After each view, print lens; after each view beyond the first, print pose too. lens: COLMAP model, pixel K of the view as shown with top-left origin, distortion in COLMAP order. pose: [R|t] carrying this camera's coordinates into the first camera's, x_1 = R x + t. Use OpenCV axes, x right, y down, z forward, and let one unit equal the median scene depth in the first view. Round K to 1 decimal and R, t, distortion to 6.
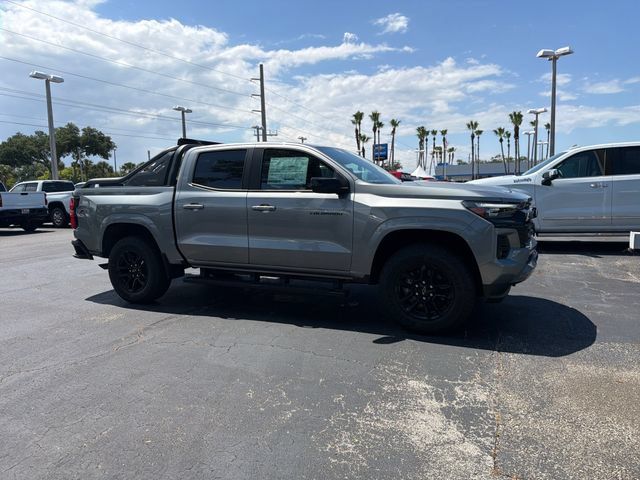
lens RADIAL K [[451.8, 0, 318.1], [0, 451.8, 239.3], [0, 0, 1]] dist [0.037973, -0.048225]
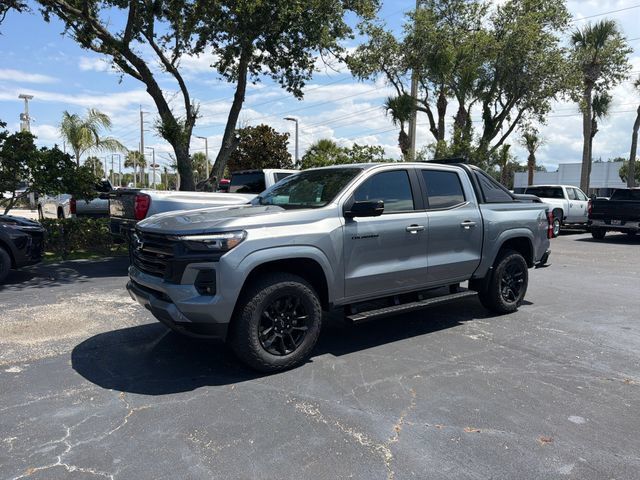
lens RADIAL K [[451.8, 0, 316.4], [0, 451.8, 243.2], [0, 0, 1]] dist [0.037973, -0.048225]
pose [[-0.476738, 0.111616, -0.871931, 1.012032], [-0.101482, 0.978286, 0.180717, -0.239140], [0.873168, 0.174640, -0.455059, 1.588819]]
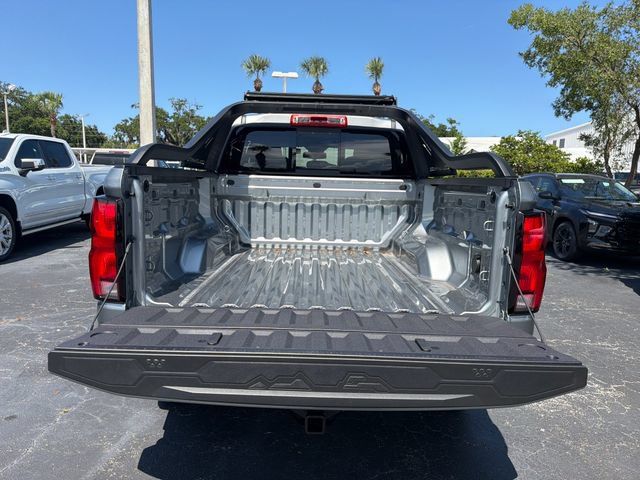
lens RADIAL K [[451.8, 0, 315.4], [0, 451.8, 242.0], [0, 0, 1]] dist [0.037973, -0.048225]
pose [[-0.427722, -0.117167, 0.896284, -0.927903], [0.087333, 0.981568, 0.169993, -0.168713], [-0.899682, 0.150985, -0.409605, 1.562665]]
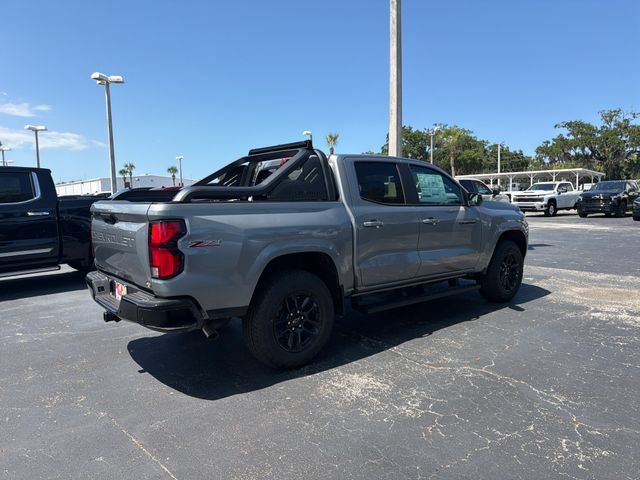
lens RADIAL K [[451.8, 0, 318.2], [0, 451.8, 240.1], [0, 0, 1]] dist [0.037973, -0.048225]
pose [[0.426483, -0.069418, 0.901828, -1.164540], [0.111338, 0.993497, 0.023821, -0.077875], [-0.897617, 0.090248, 0.431438, 0.763300]]
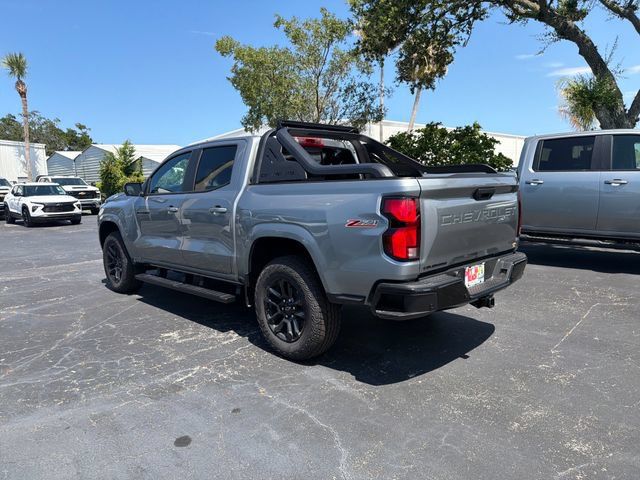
lens RADIAL K [[451.8, 0, 315.2], [0, 451.8, 236.6], [0, 0, 1]] dist [0.037973, -0.048225]
pose [[-0.932783, 0.006049, 0.360389, -0.625839], [0.089415, 0.972489, 0.215107, -0.244278], [-0.349173, 0.232872, -0.907661, 2.149755]]
